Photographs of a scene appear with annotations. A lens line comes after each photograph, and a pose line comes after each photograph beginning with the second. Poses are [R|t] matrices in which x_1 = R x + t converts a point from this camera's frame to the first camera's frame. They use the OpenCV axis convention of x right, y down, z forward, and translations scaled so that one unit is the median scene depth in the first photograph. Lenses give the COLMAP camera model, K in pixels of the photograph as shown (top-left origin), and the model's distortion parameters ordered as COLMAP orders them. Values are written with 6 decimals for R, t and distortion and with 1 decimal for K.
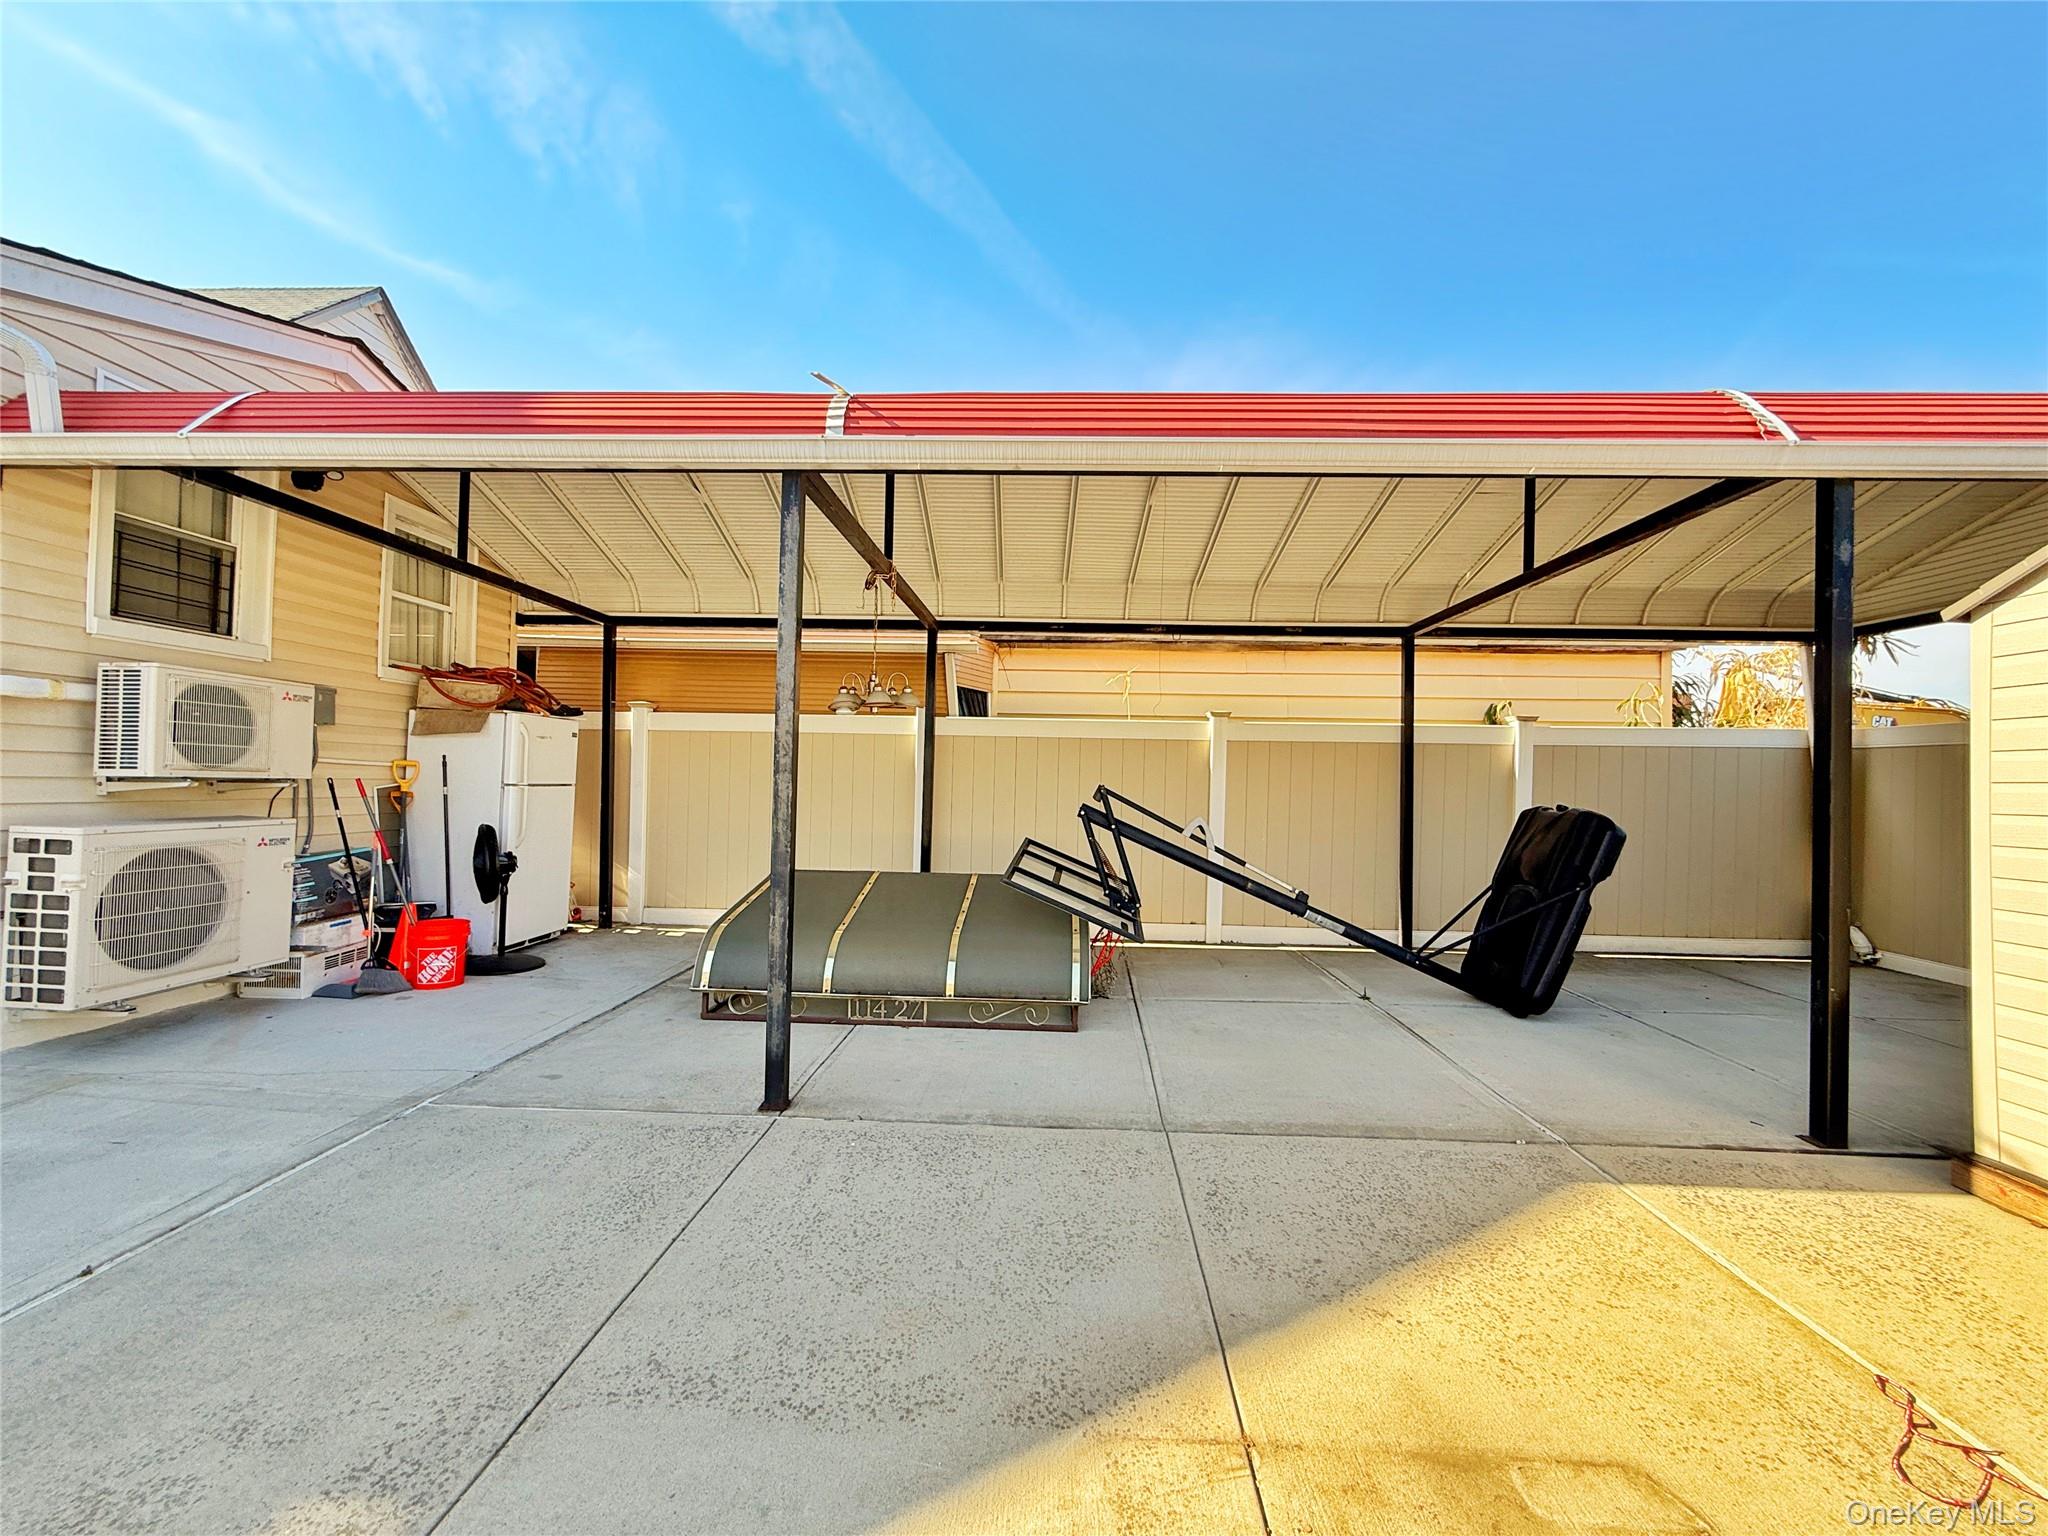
lens RADIAL K [[815.7, 0, 1020.8], [0, 815.7, 774.2], [0, 0, 1]] dist [0.000735, -0.000208]
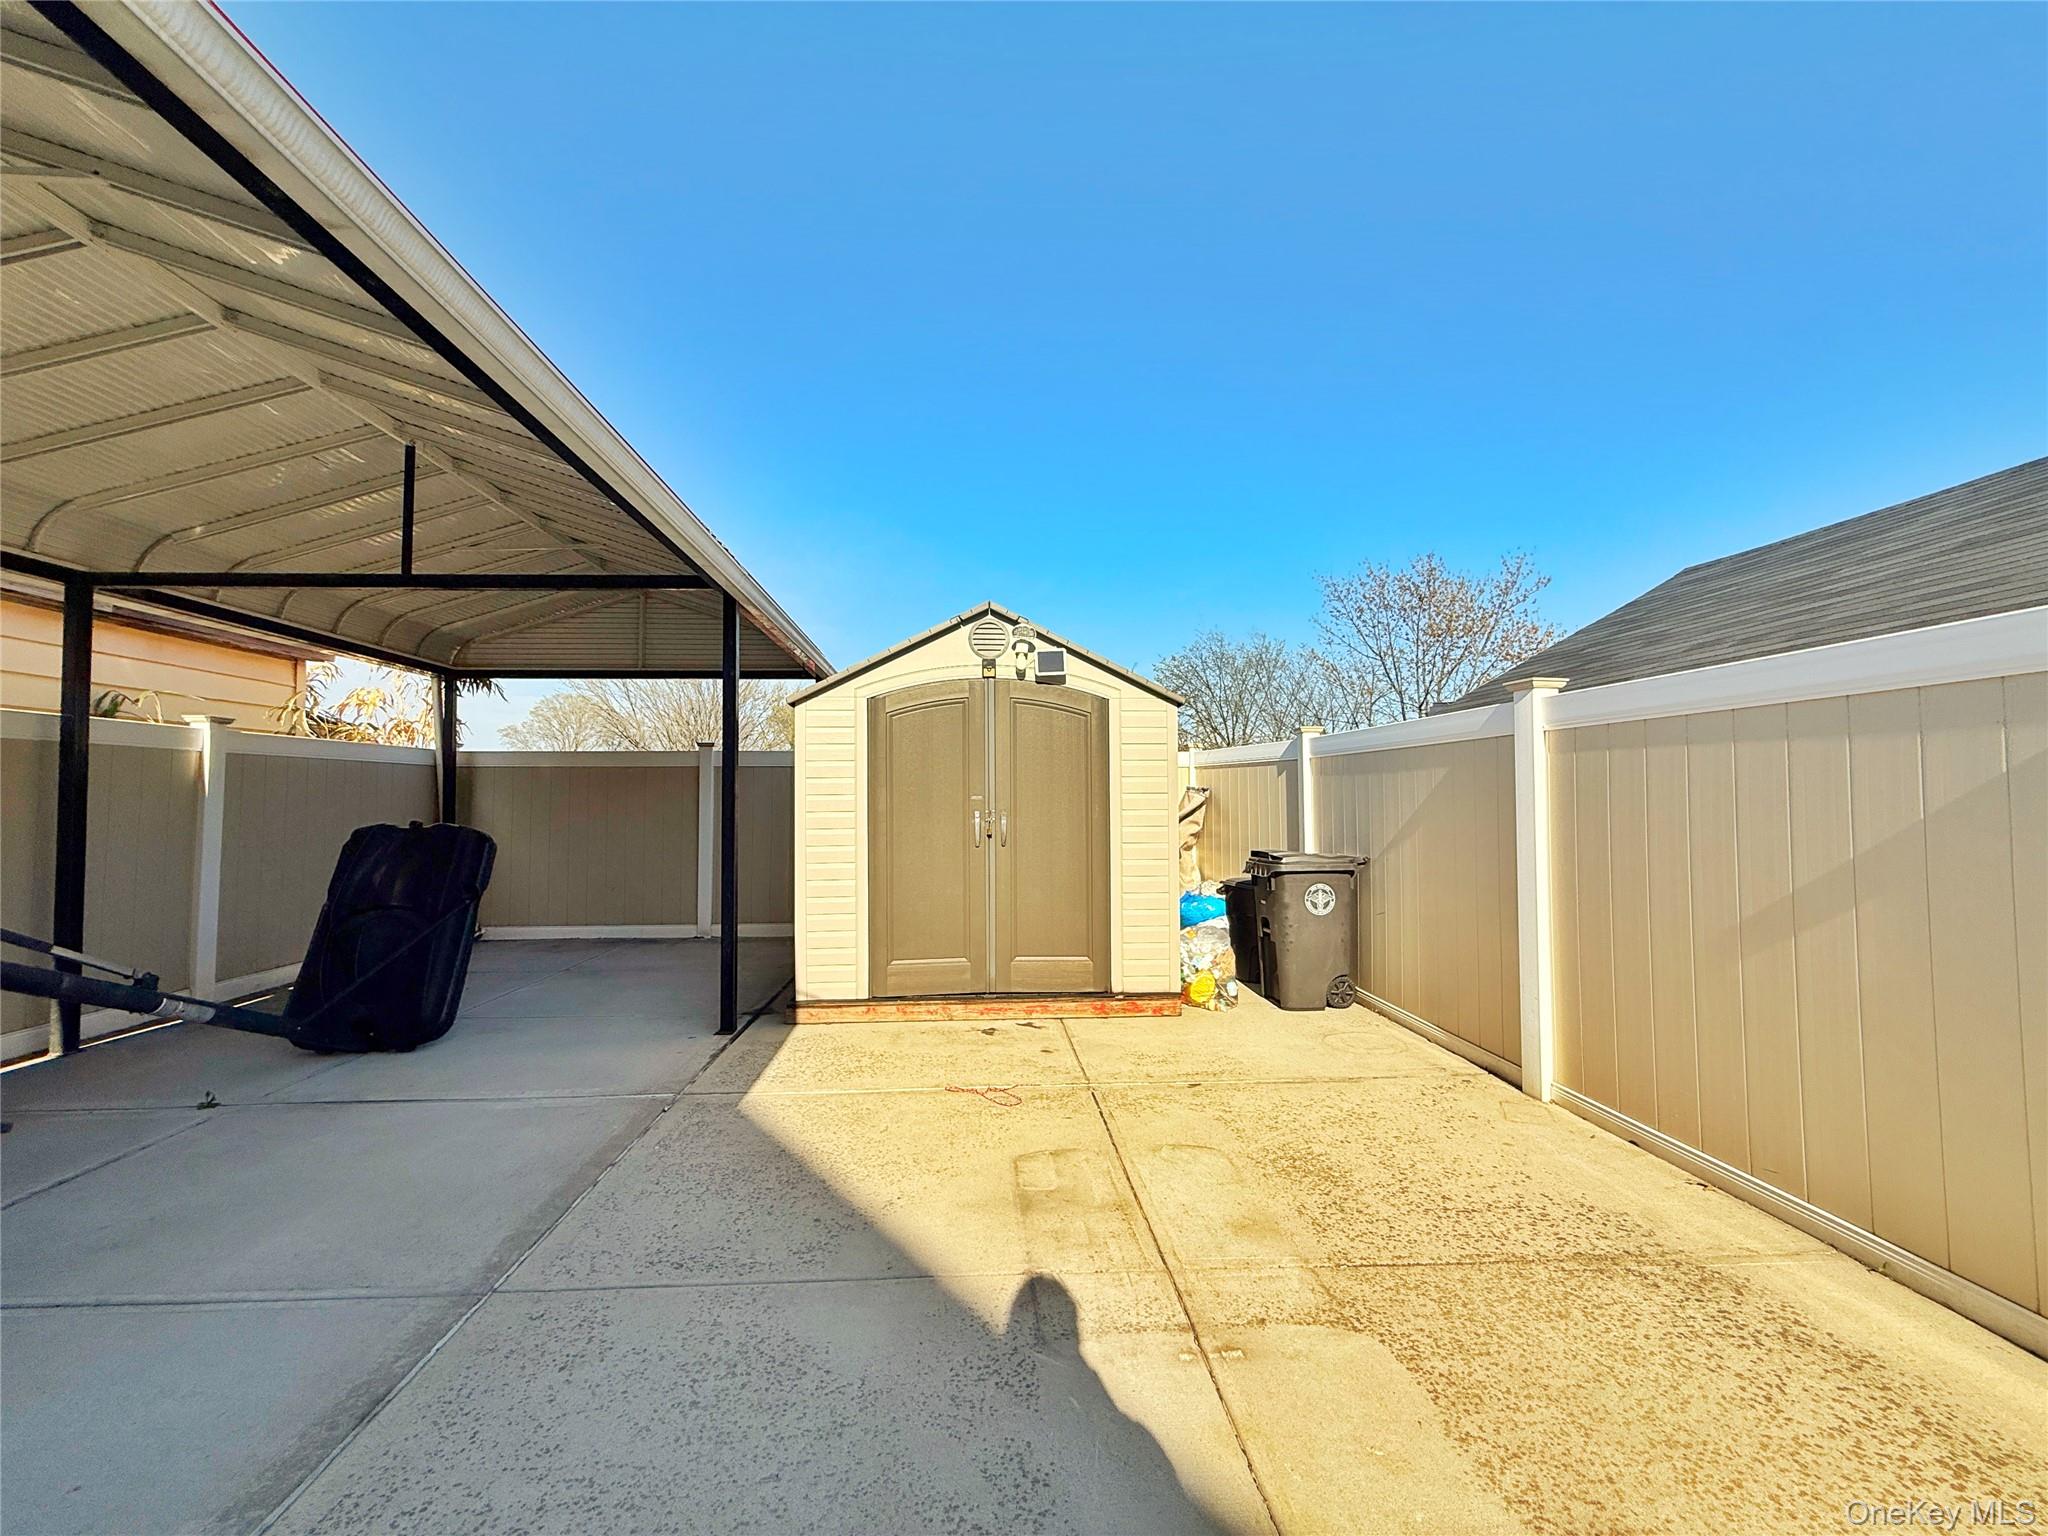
lens RADIAL K [[813.8, 0, 1020.6], [0, 813.8, 769.3], [0, 0, 1]] dist [0.001494, -0.000400]
pose [[-0.107771, 0.021042, 0.993953, -0.539512], [-0.002598, 0.999767, -0.021447, -0.007014], [-0.994172, -0.004893, -0.107691, 0.560483]]
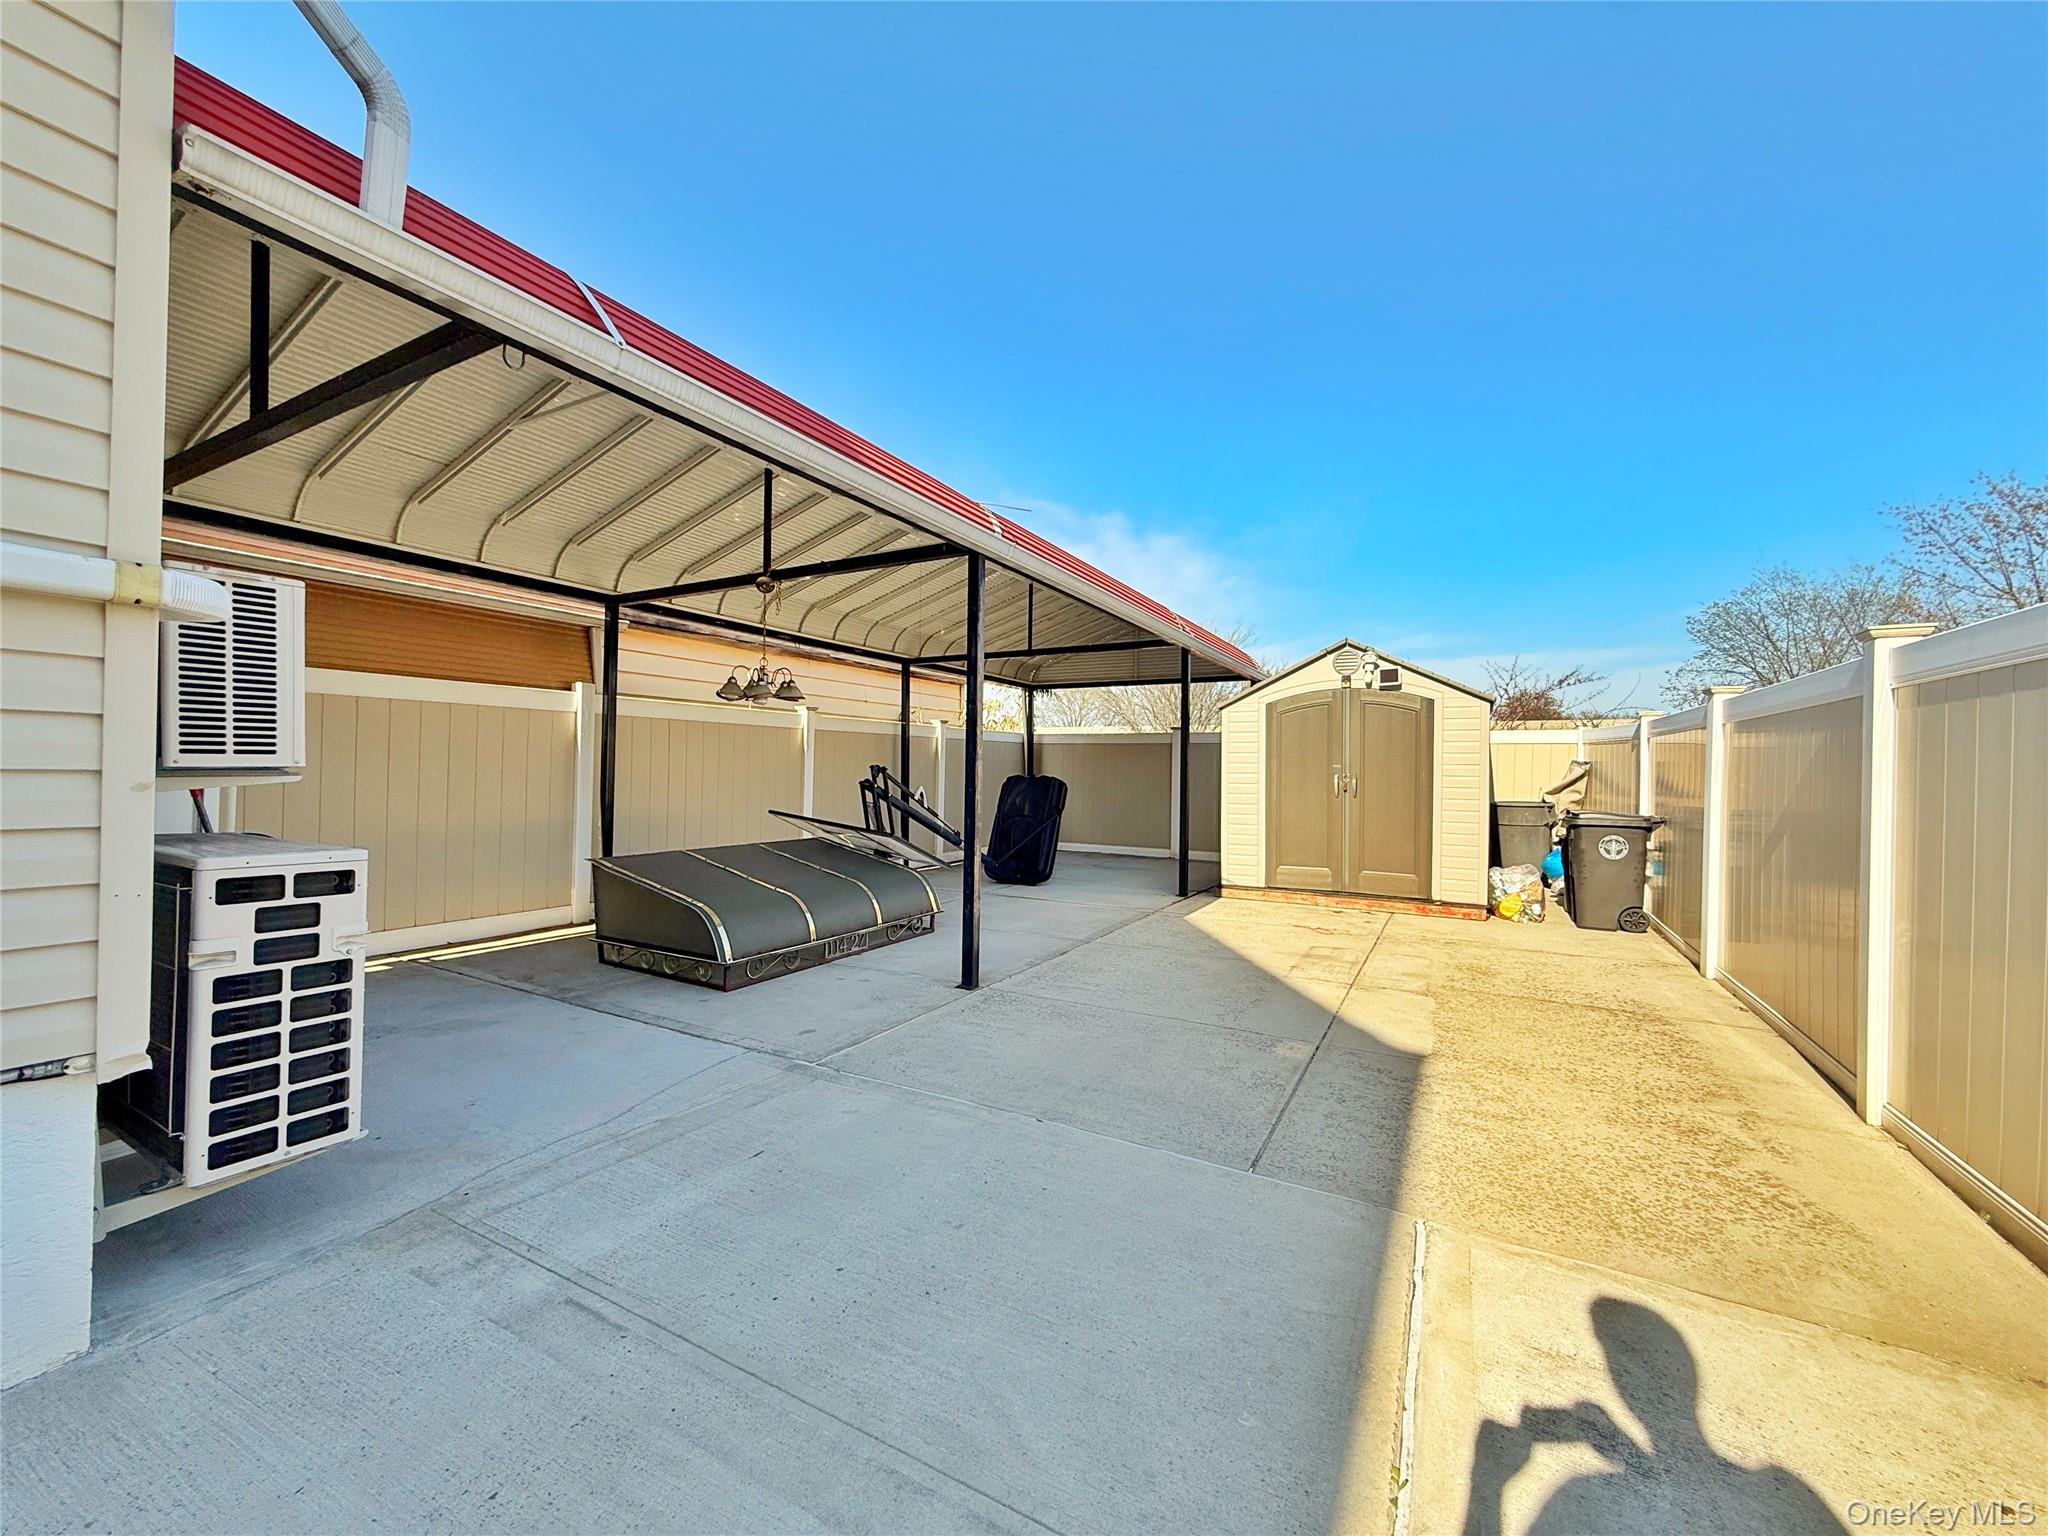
lens RADIAL K [[813.8, 0, 1020.6], [0, 813.8, 769.3], [0, 0, 1]] dist [0.001494, -0.000400]
pose [[0.444745, -0.013755, 0.895551, -1.501038], [-0.010459, 0.999734, 0.020549, -0.015134], [-0.895596, -0.018506, 0.444483, 0.260380]]
